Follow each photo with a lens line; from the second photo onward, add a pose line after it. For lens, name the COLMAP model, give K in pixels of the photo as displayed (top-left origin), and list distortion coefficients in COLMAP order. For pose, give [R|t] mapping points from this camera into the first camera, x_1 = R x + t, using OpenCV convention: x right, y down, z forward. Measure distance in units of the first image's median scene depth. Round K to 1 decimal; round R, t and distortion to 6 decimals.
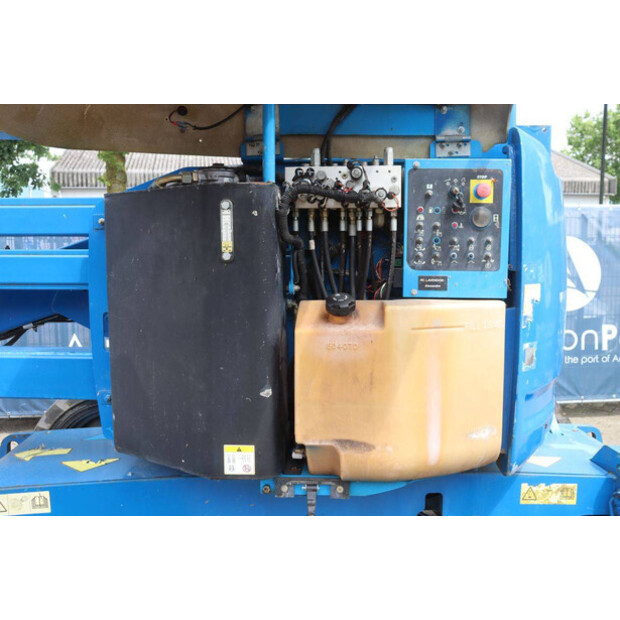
lens RADIAL K [[621.0, 0, 310.0], [0, 621.0, 310.0], [0, 0, 1]] dist [-0.051556, 0.018540]
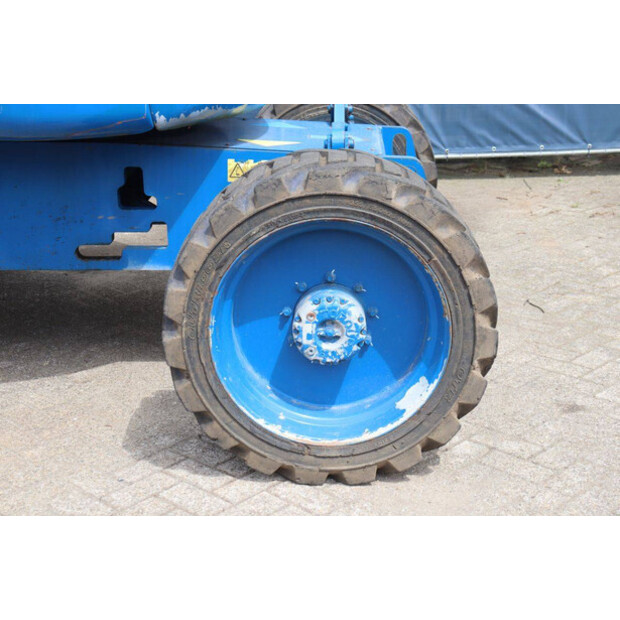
lens RADIAL K [[1010.1, 0, 310.0], [0, 1010.1, 310.0], [0, 0, 1]] dist [0.194714, 0.028584]
pose [[0.996525, 0.012040, -0.082423, 0.527370], [0.006704, 0.974696, 0.223434, 0.141637], [0.083027, -0.223210, 0.971228, -0.479918]]
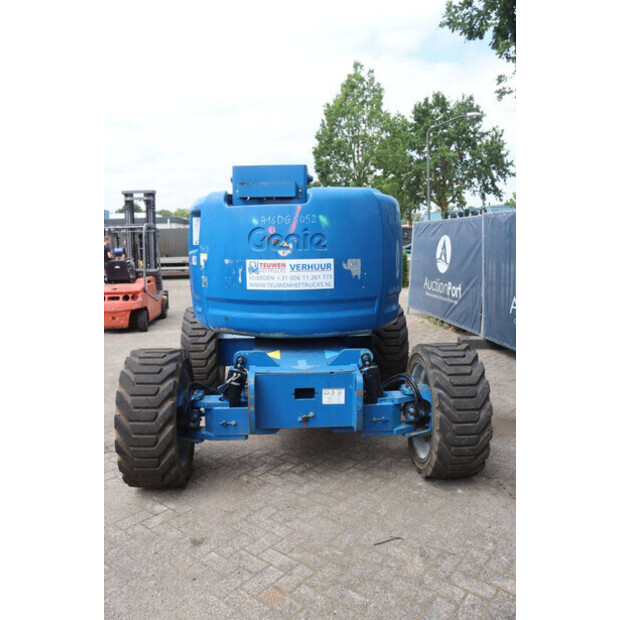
lens RADIAL K [[502.4, 0, 310.0], [0, 502.4, 310.0], [0, 0, 1]] dist [-0.110733, 0.008448]
pose [[0.009328, 0.139577, -0.990167, 1.744083], [-0.098363, 0.985536, 0.137998, -0.100094], [0.995107, 0.096108, 0.022922, 0.999256]]
